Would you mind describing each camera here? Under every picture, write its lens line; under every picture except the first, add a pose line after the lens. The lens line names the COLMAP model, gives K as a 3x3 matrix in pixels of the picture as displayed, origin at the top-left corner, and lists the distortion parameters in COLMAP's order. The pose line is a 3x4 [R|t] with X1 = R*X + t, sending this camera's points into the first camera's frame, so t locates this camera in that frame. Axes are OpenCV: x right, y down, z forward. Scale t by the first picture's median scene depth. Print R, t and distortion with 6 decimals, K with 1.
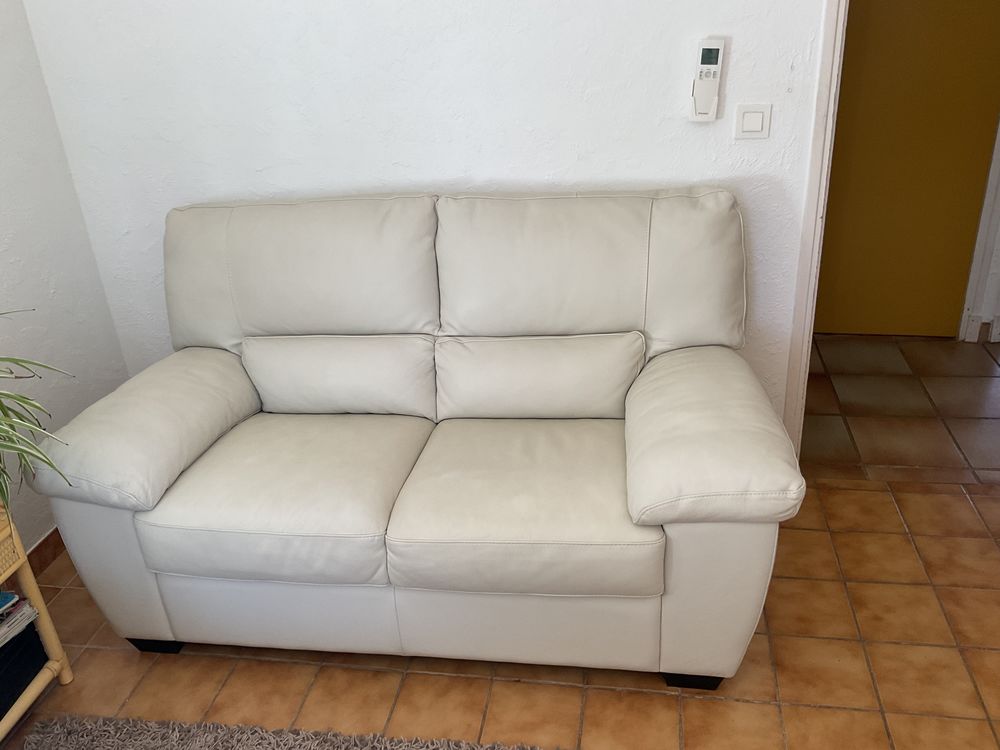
lens RADIAL K [[811.1, 0, 516.2], [0, 811.1, 380.7], [0, 0, 1]] dist [0.018450, -0.054607]
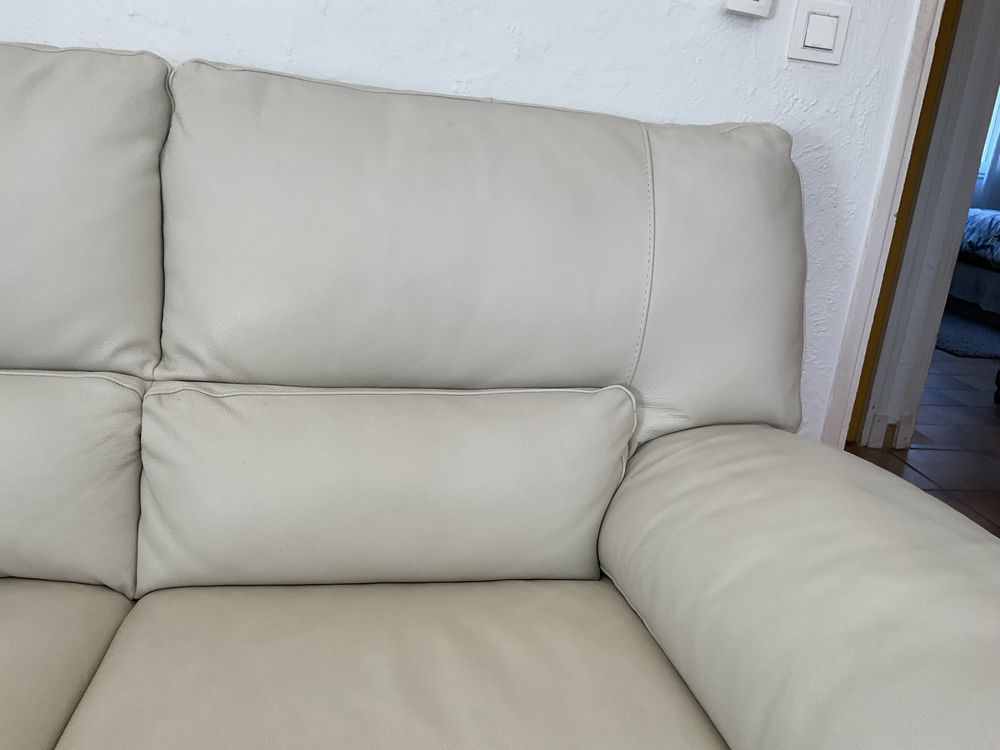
lens RADIAL K [[811.1, 0, 496.7], [0, 811.1, 376.2], [0, 0, 1]] dist [0.018450, -0.054607]
pose [[0.944607, 0.054937, 0.323573, -0.066327], [-0.007085, 0.989075, -0.147244, 0.002554], [-0.328128, 0.136795, 0.934676, 0.568156]]
